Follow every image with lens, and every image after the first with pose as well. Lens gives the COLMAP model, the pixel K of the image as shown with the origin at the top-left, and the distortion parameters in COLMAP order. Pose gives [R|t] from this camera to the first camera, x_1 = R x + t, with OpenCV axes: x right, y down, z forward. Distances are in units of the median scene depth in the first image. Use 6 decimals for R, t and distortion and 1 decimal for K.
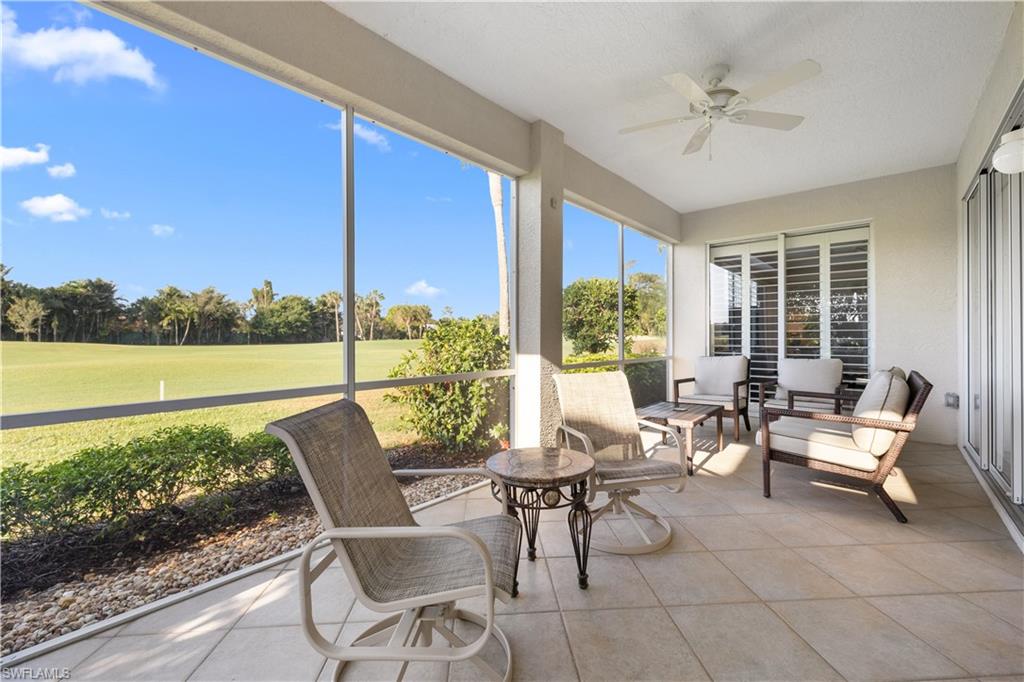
lens RADIAL K [[439.3, 0, 510.5], [0, 439.3, 335.5], [0, 0, 1]] dist [-0.007045, 0.001562]
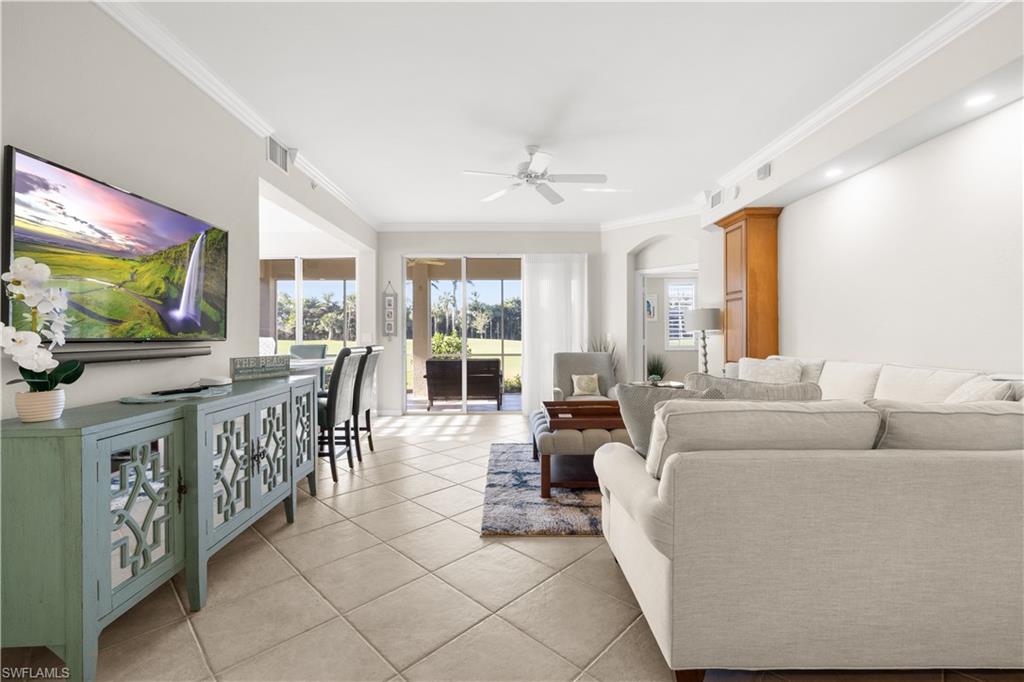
lens RADIAL K [[439.3, 0, 507.7], [0, 439.3, 330.9], [0, 0, 1]] dist [-0.007045, 0.001562]
pose [[0.660665, -0.010240, -0.750611, 0.151009], [0.005804, 0.999947, -0.008534, -0.000641], [0.750659, 0.001282, 0.660689, -0.009715]]
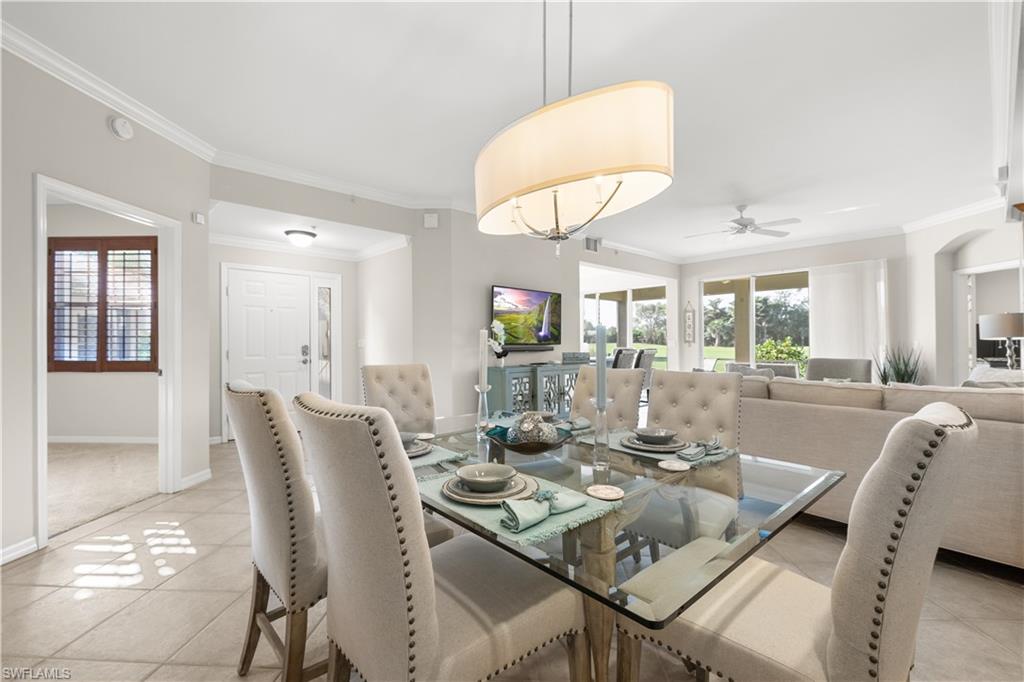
lens RADIAL K [[439.3, 0, 507.0], [0, 439.3, 340.4], [0, 0, 1]] dist [-0.007045, 0.001562]
pose [[-0.123952, -0.005494, -0.992273, 0.197486], [0.003815, 0.999975, -0.006013, -0.000581], [0.992281, -0.004531, -0.123928, -0.001356]]
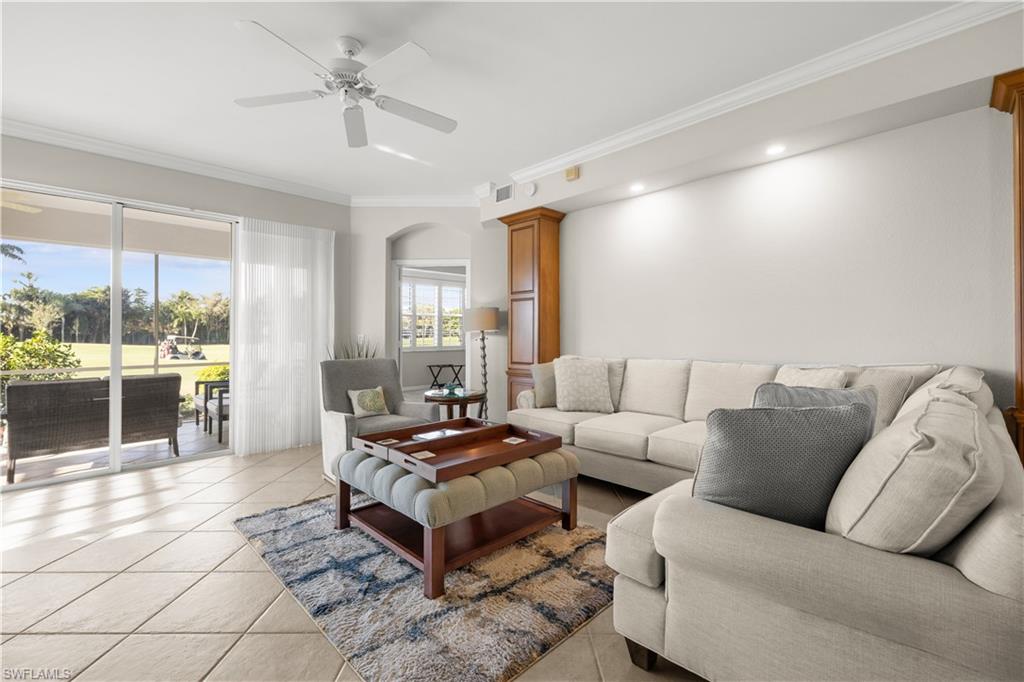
lens RADIAL K [[439.3, 0, 513.6], [0, 439.3, 329.0], [0, 0, 1]] dist [-0.007045, 0.001562]
pose [[0.997008, -0.007617, -0.076925, 0.124323], [0.006854, 0.999925, -0.010182, -0.000706], [0.076997, 0.009624, 0.996985, -0.004283]]
